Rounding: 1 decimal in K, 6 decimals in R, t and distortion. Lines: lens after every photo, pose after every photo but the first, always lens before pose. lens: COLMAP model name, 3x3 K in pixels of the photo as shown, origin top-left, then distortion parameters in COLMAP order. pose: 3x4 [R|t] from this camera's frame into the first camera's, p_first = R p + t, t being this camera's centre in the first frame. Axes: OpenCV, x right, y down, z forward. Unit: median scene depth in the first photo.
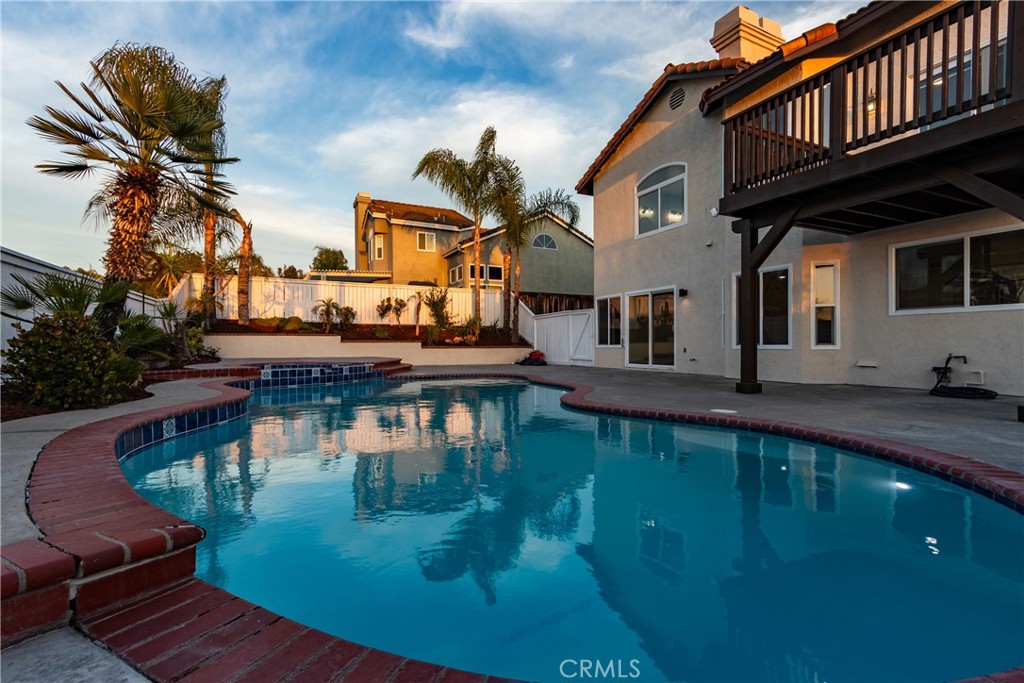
lens RADIAL K [[466.1, 0, 499.9], [0, 466.1, 344.4], [0, 0, 1]] dist [0.007874, -0.002276]
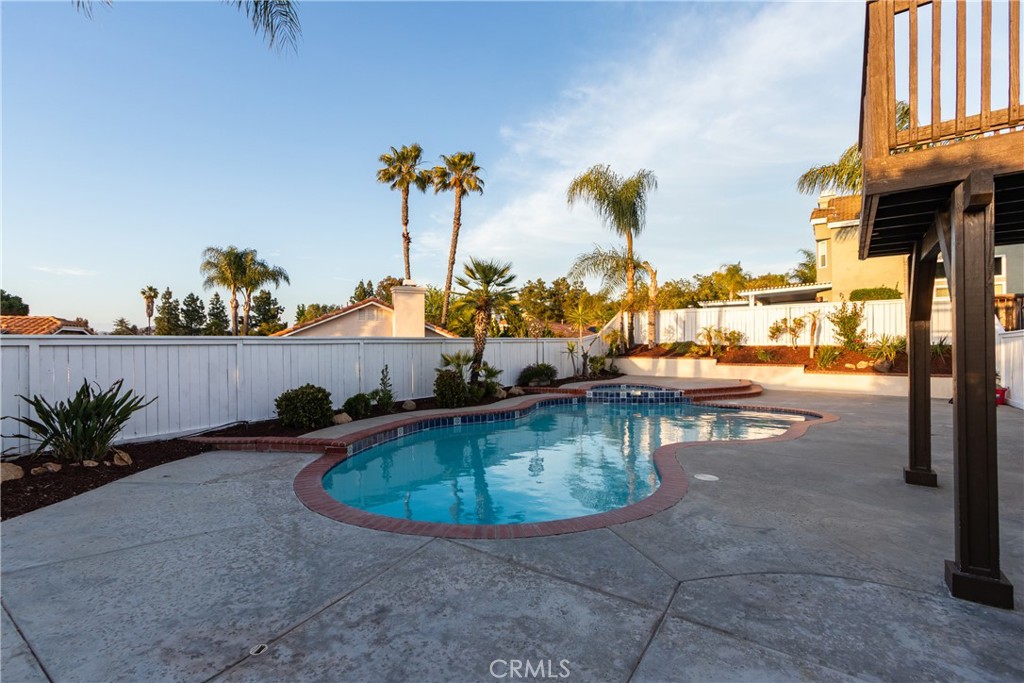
lens RADIAL K [[466.1, 0, 501.6], [0, 466.1, 344.2], [0, 0, 1]] dist [0.007874, -0.002276]
pose [[0.471091, -0.002722, -0.882080, 0.500871], [0.005018, 0.999987, -0.000406, -0.070605], [0.882070, -0.004235, 0.471099, 0.024048]]
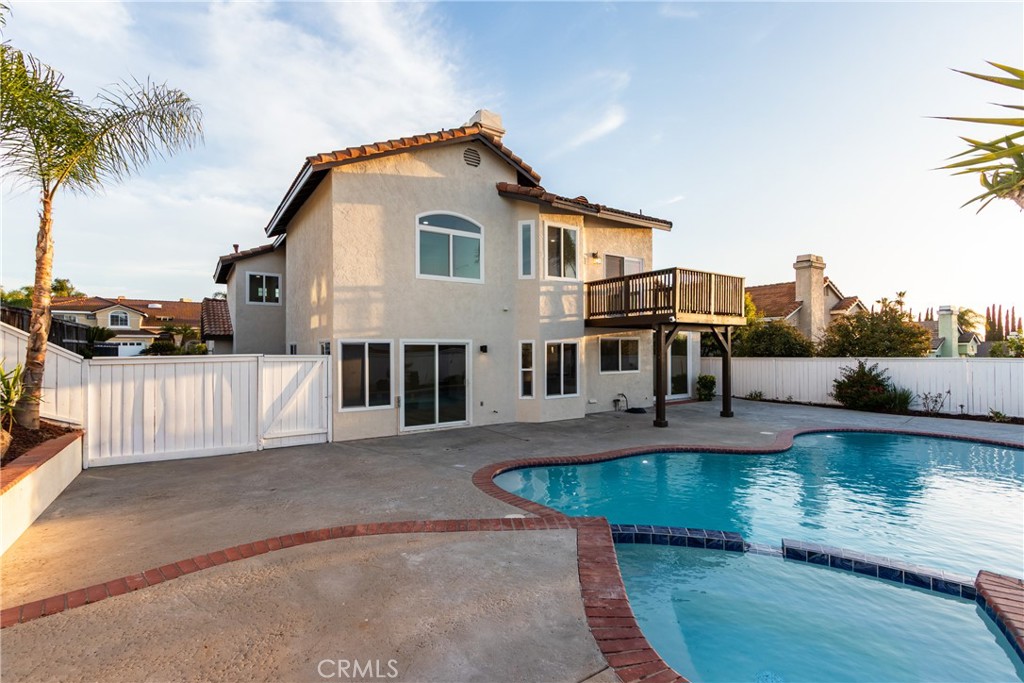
lens RADIAL K [[466.1, 0, 500.8], [0, 466.1, 345.3], [0, 0, 1]] dist [0.007874, -0.002276]
pose [[-0.142854, 0.011645, 0.989675, -0.599382], [0.005086, 0.999926, -0.011031, -0.098553], [-0.989731, 0.003458, -0.142903, 1.026682]]
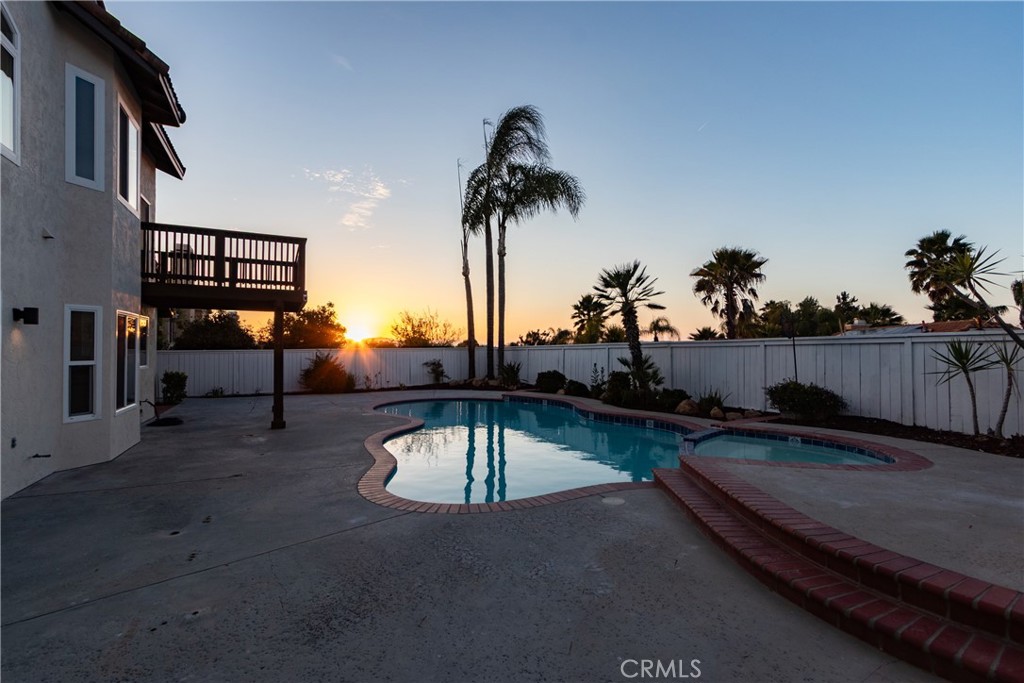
lens RADIAL K [[466.1, 0, 501.6], [0, 466.1, 344.4], [0, 0, 1]] dist [0.007874, -0.002276]
pose [[-0.999950, 0.003677, -0.009305, -0.063197], [0.003794, 0.999915, -0.012505, -0.068954], [0.009258, -0.012540, -0.999879, 1.349694]]
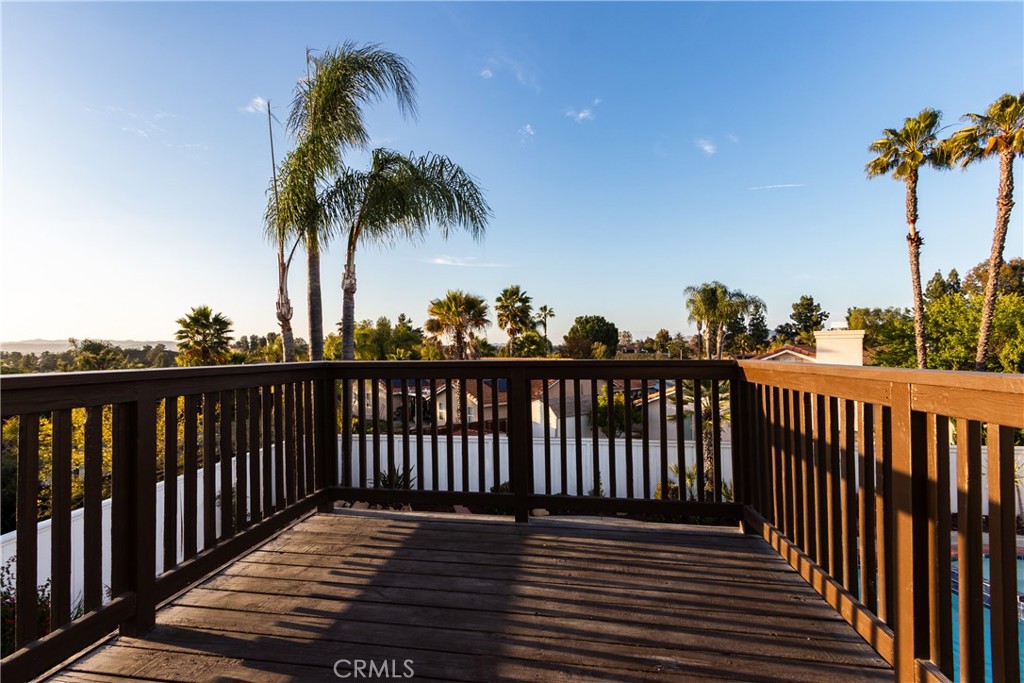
lens RADIAL K [[466.1, 0, 502.6], [0, 466.1, 351.7], [0, 0, 1]] dist [0.007874, -0.002276]
pose [[-0.560792, 0.008608, -0.827912, 0.548694], [0.006572, 0.999961, 0.005945, -0.268276], [0.827931, -0.002107, -0.560826, 0.585139]]
